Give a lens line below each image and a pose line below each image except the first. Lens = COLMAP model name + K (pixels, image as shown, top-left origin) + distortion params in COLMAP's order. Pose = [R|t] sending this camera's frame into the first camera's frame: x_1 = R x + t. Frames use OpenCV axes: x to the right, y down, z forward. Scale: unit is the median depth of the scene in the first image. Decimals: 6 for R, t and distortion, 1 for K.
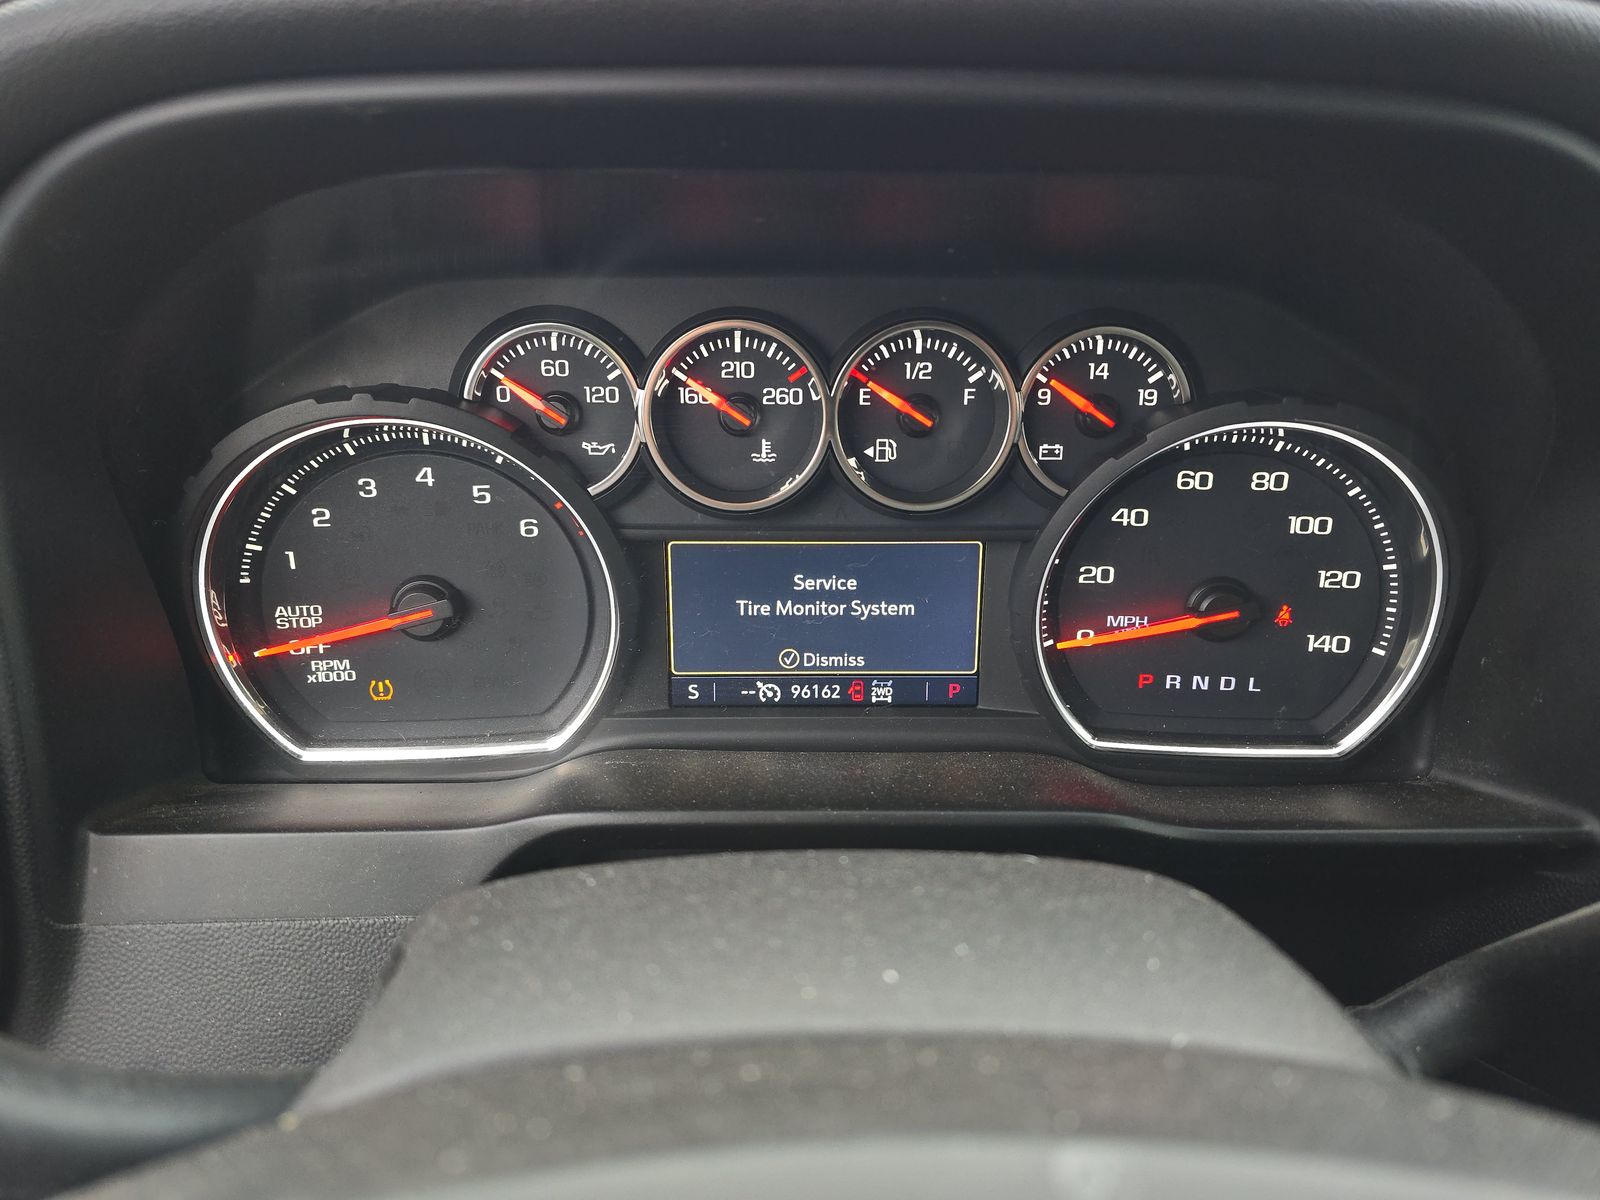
lens RADIAL K [[1074.2, 0, 797.6], [0, 1074.2, 588.6], [0, 0, 1]] dist [0.055081, -0.001220]
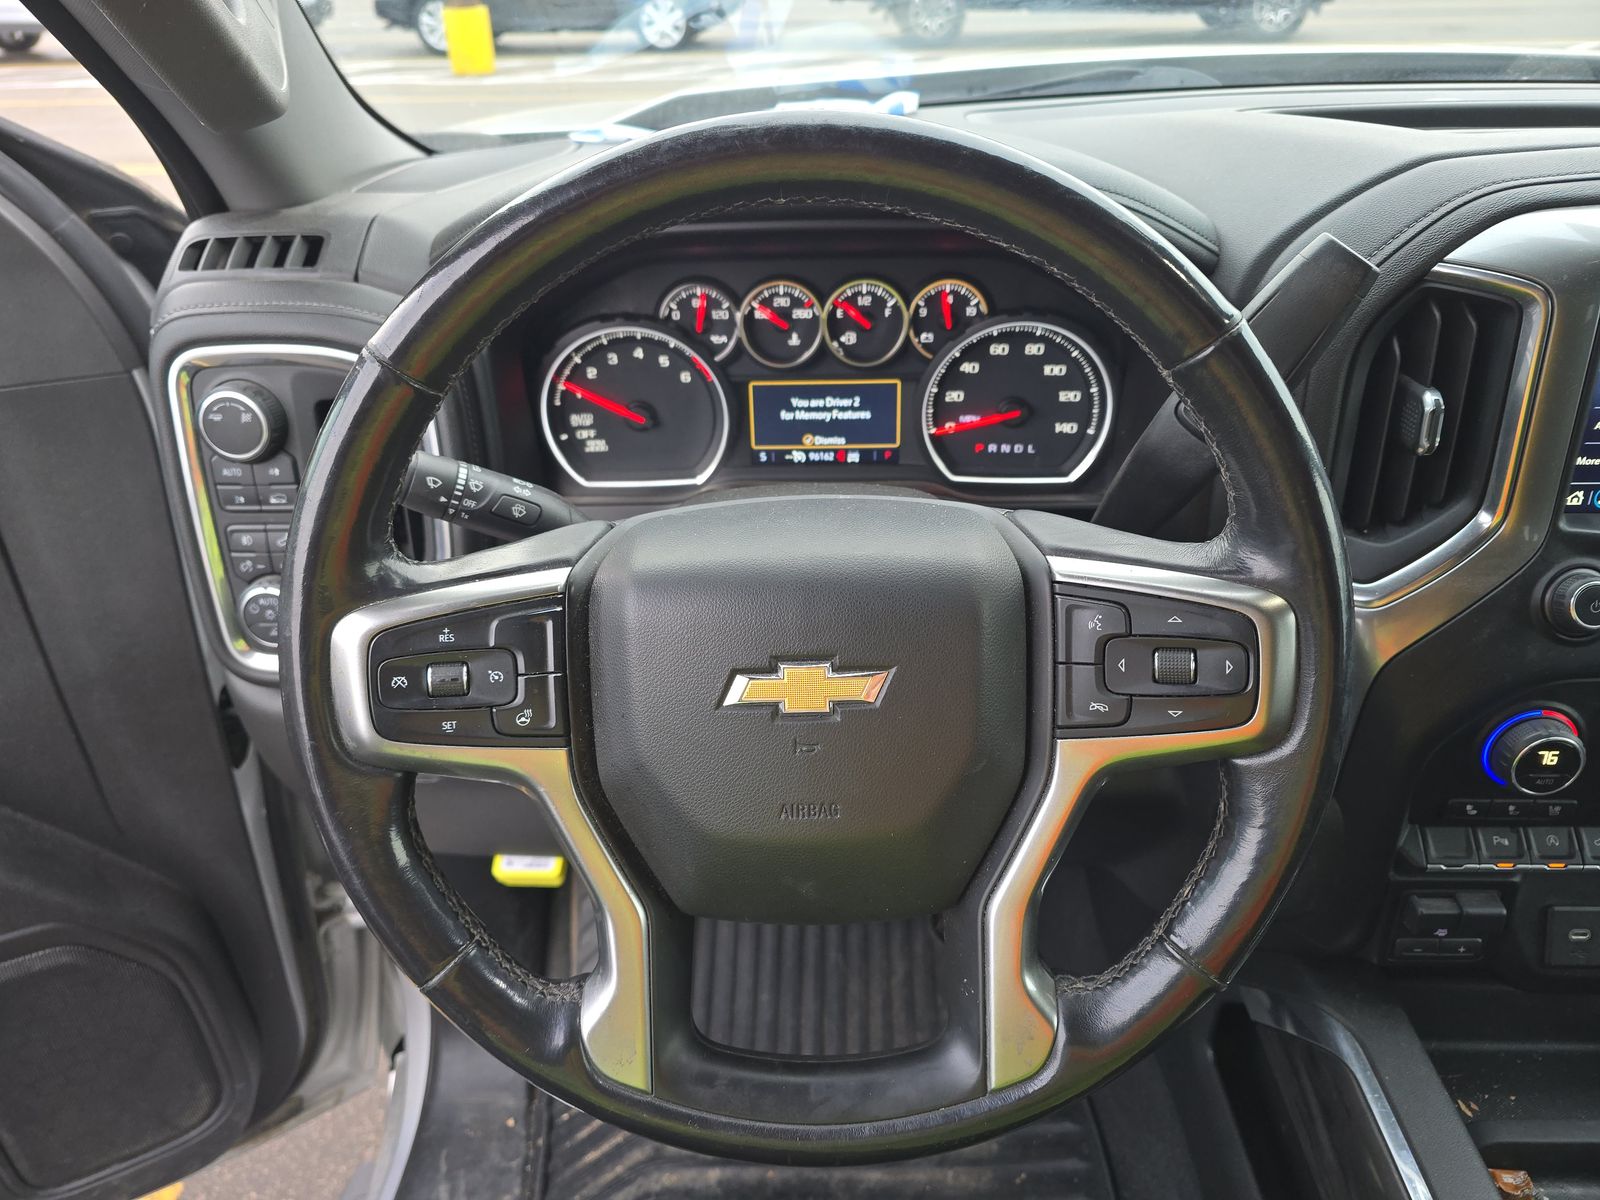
lens RADIAL K [[1074.2, 0, 836.2], [0, 1074.2, 582.6], [0, 0, 1]] dist [0.055081, -0.001220]
pose [[0.999843, -0.016474, 0.006582, 0.030706], [0.015488, 0.991534, 0.128922, 0.078431], [-0.008650, -0.128800, 0.991633, -1.200387]]
